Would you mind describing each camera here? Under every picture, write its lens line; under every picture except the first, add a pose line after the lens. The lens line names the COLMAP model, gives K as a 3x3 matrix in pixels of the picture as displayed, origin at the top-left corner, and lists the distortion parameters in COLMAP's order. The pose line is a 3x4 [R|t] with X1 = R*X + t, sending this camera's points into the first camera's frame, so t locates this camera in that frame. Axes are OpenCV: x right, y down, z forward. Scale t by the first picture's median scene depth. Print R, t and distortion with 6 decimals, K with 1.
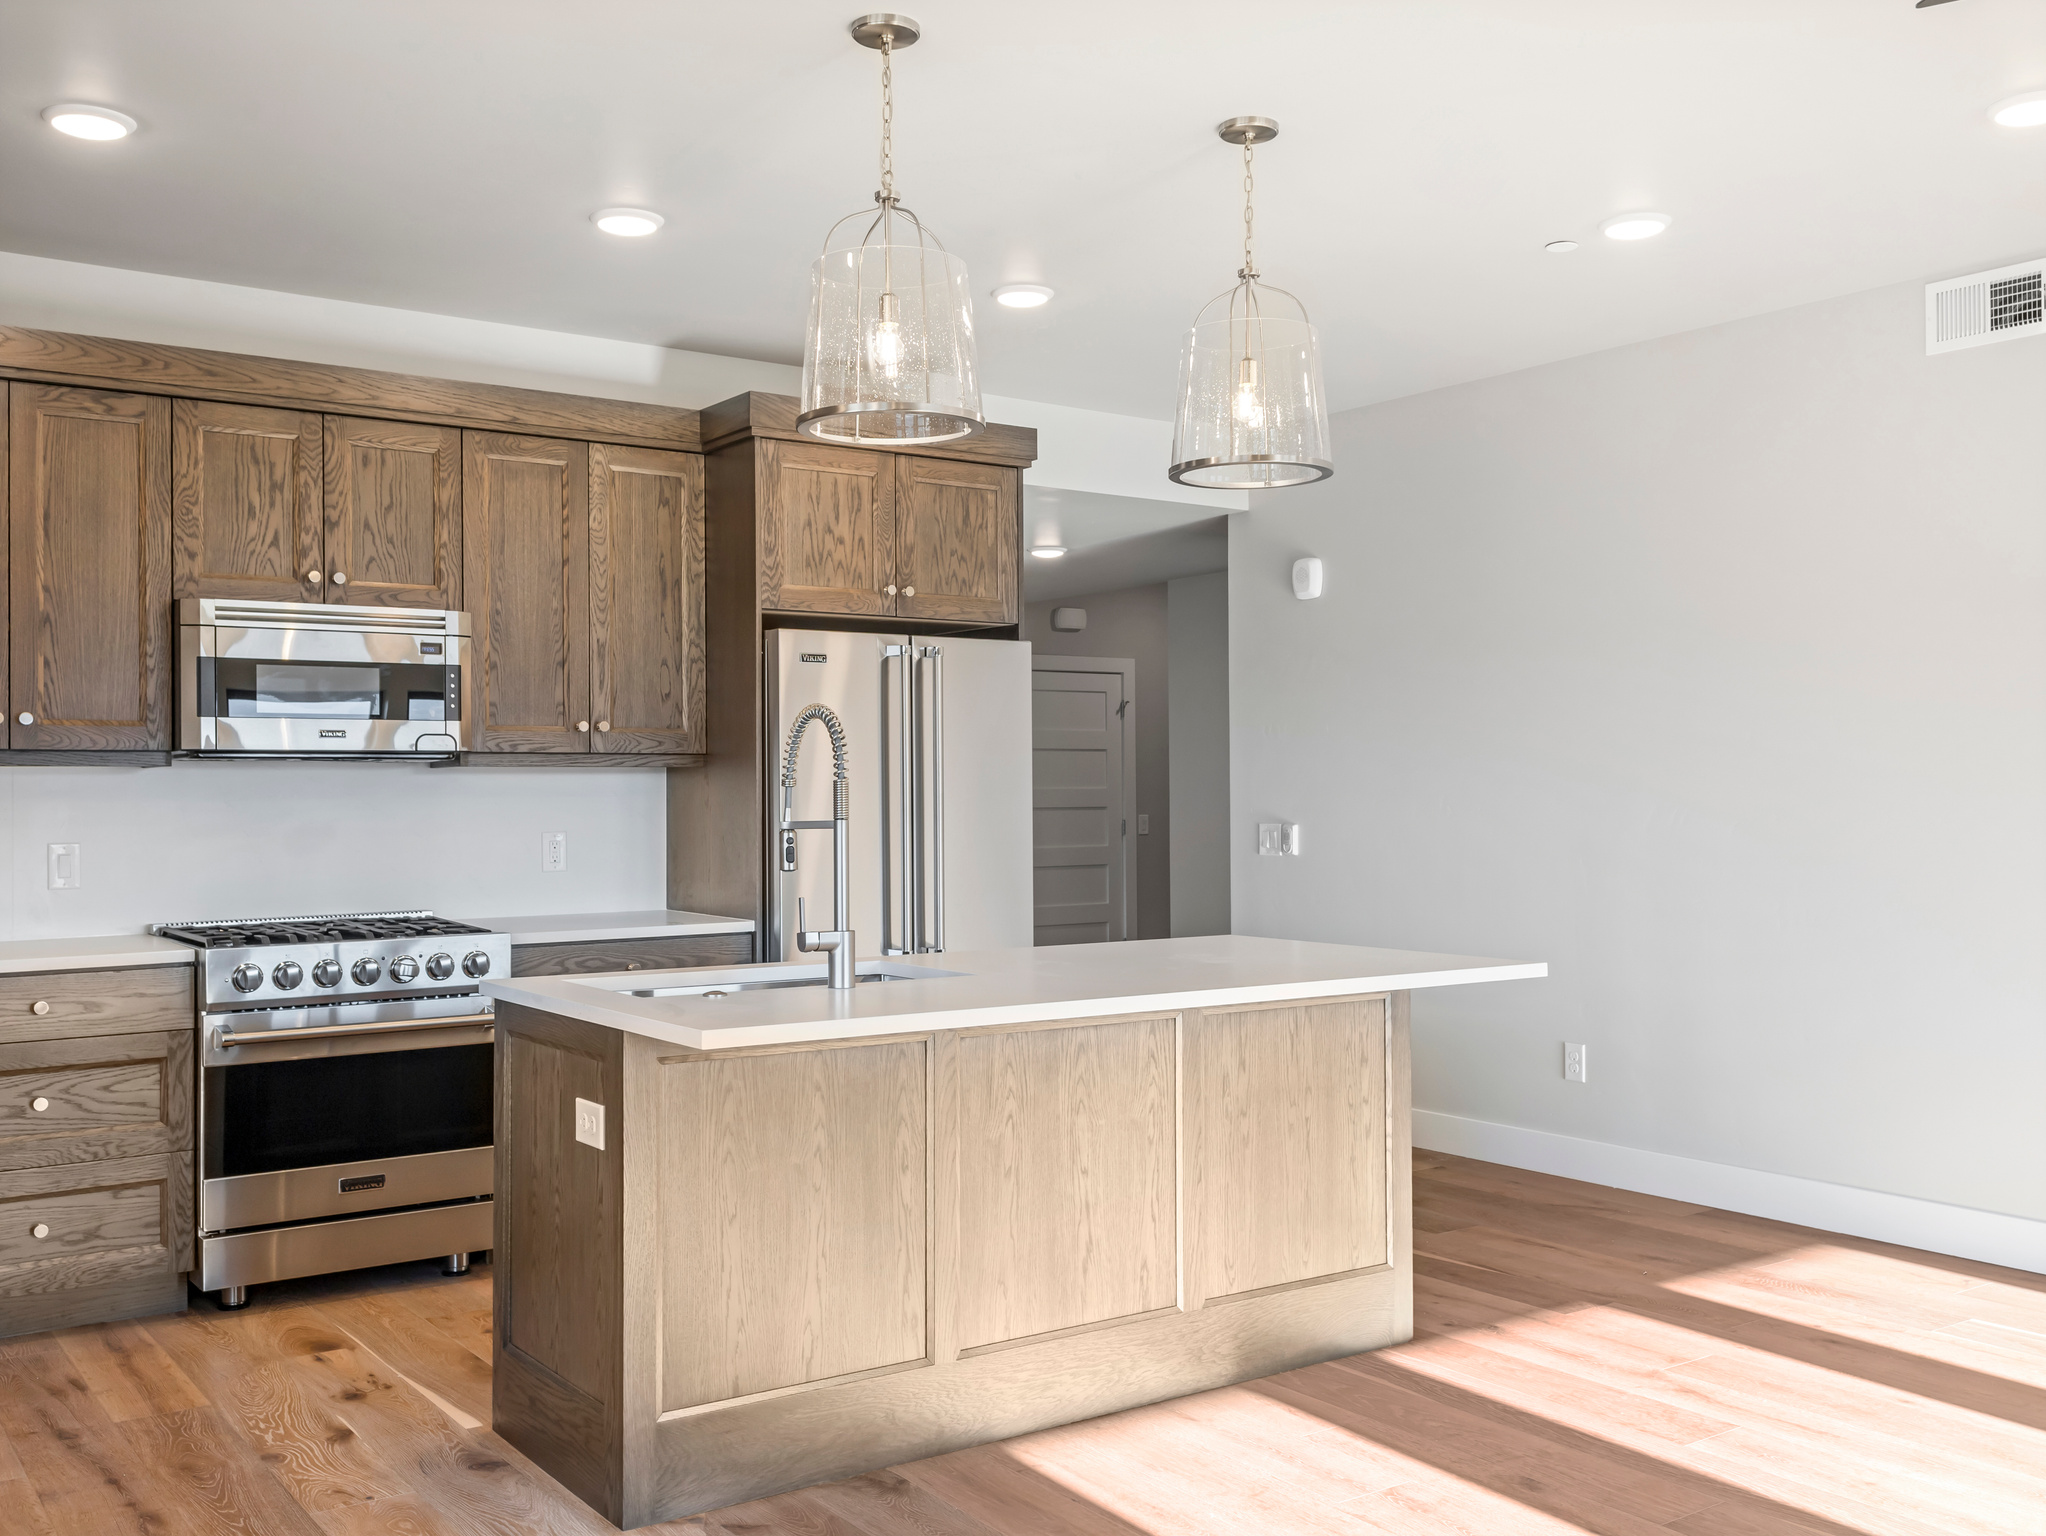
lens RADIAL K [[1914.8, 0, 1023.0], [0, 1914.8, 768.0], [0, 0, 1]] dist [0.016205, -0.014212]
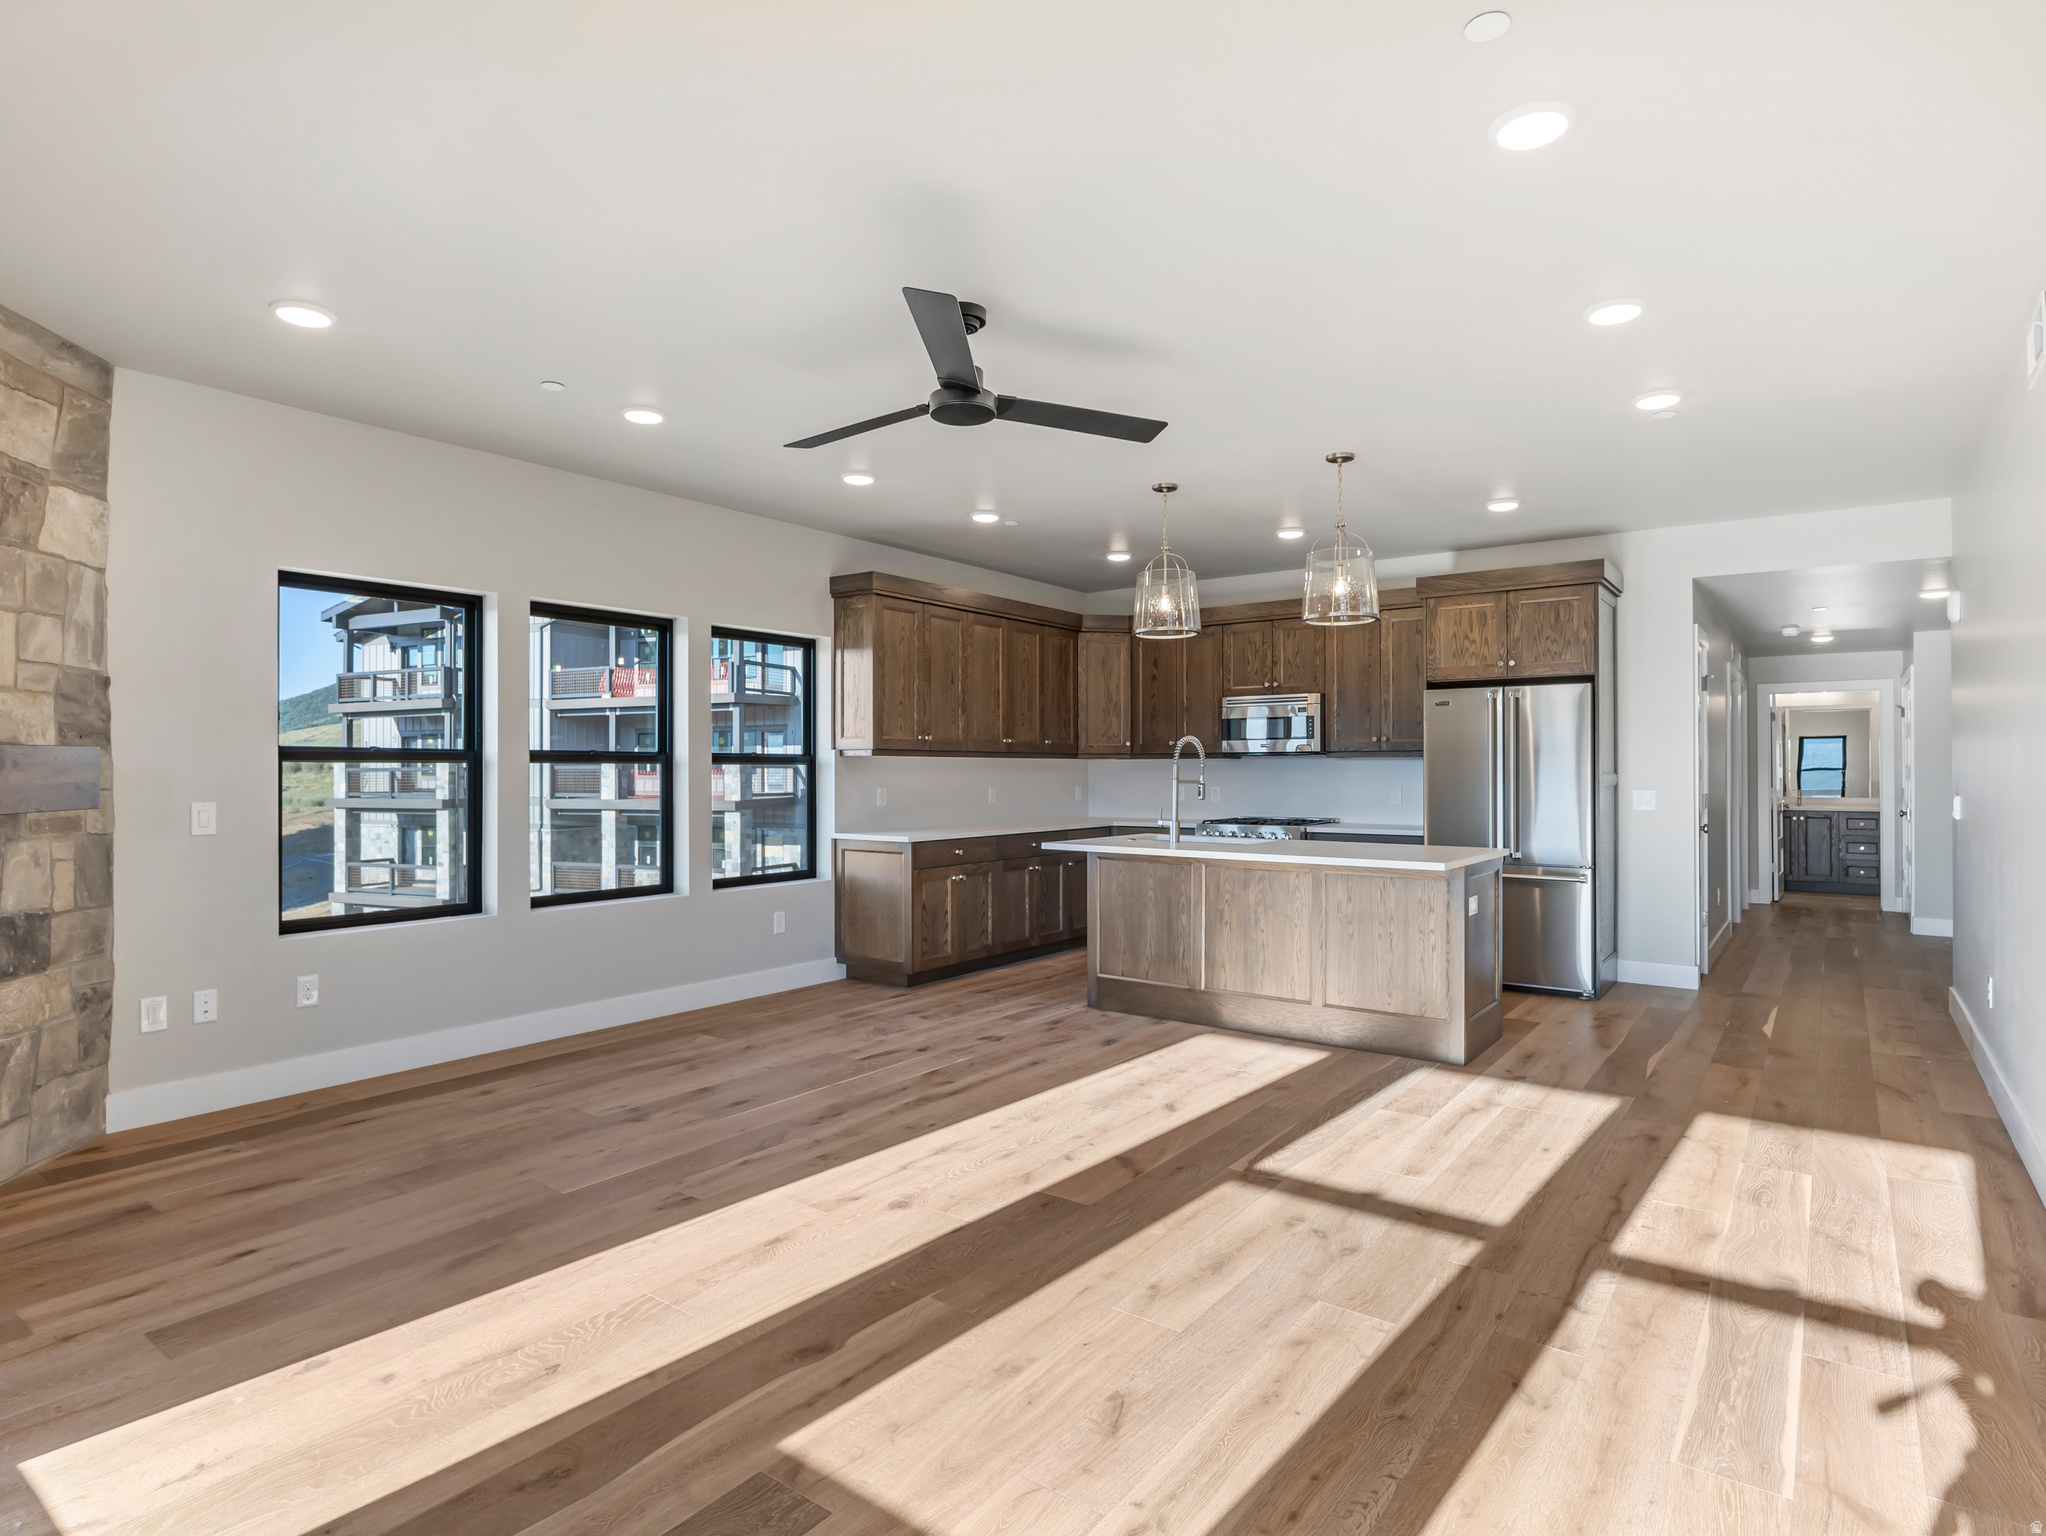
lens RADIAL K [[1100.3, 0, 1023.0], [0, 1100.3, 768.0], [0, 0, 1]] dist [0.005175, 0.000076]
pose [[0.305025, 0.004163, -0.952335, 0.964377], [0.010688, 0.999913, 0.007795, -0.002663], [0.952284, -0.012556, 0.304954, 0.241799]]
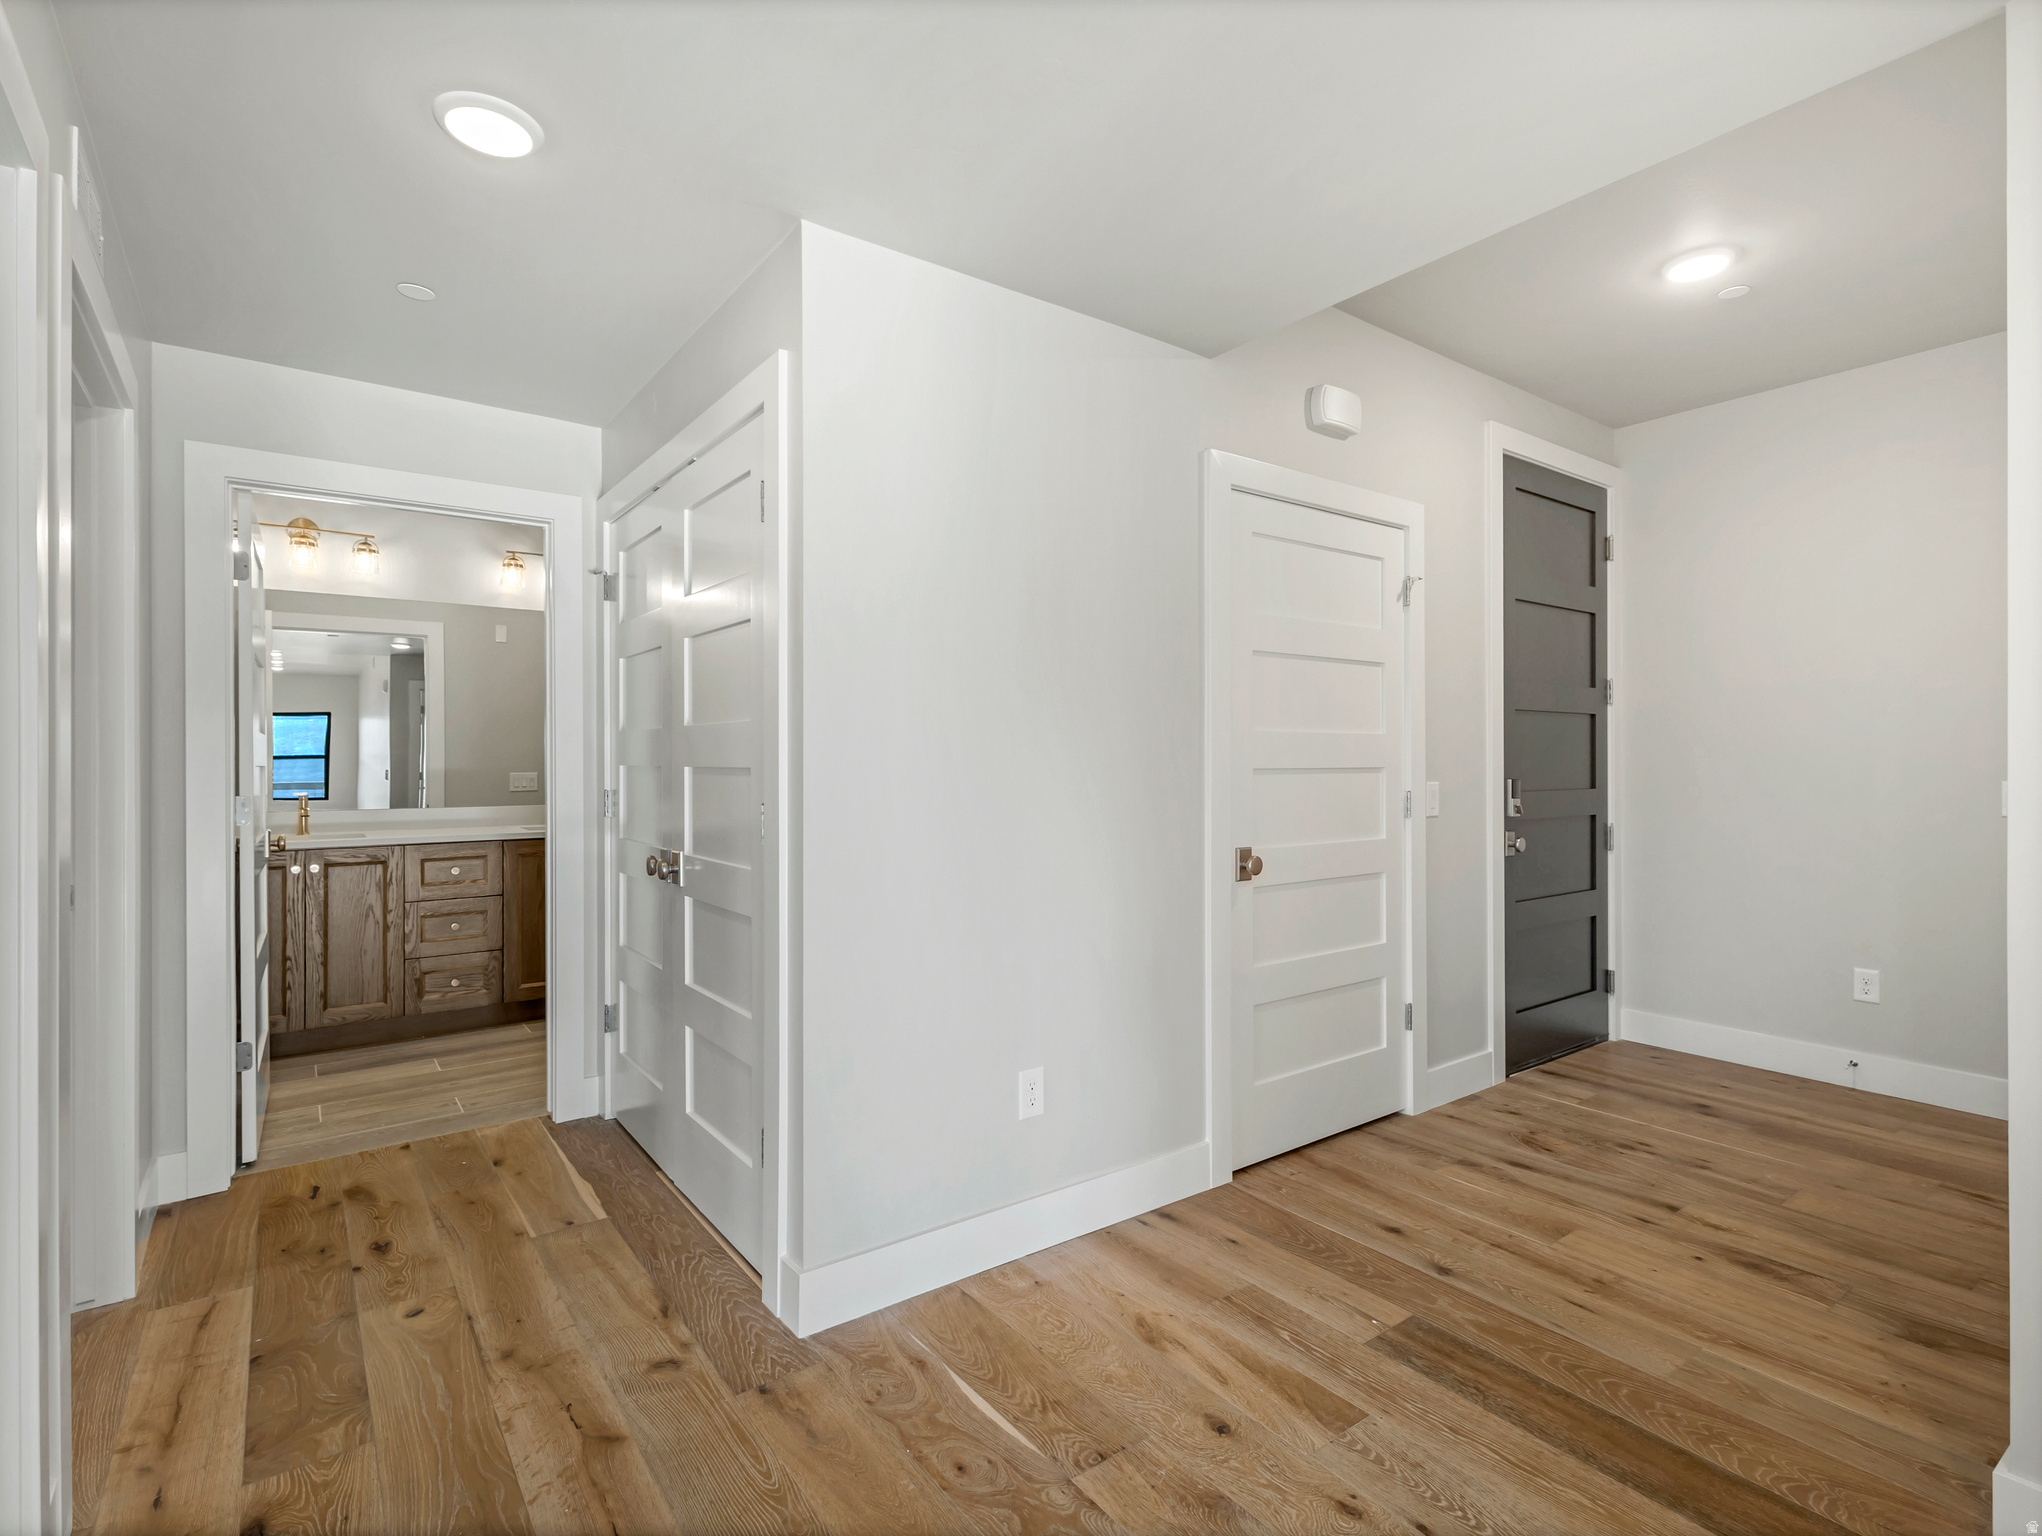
lens RADIAL K [[995.2, 0, 1028.3], [0, 995.2, 764.0], [0, 0, 1]] dist [0.009274, -0.000065]
pose [[0.999898, 0.006436, 0.012786, -0.144629], [-0.006611, 0.999884, 0.013741, 0.037733], [-0.012696, -0.013824, 0.999824, 1.648787]]
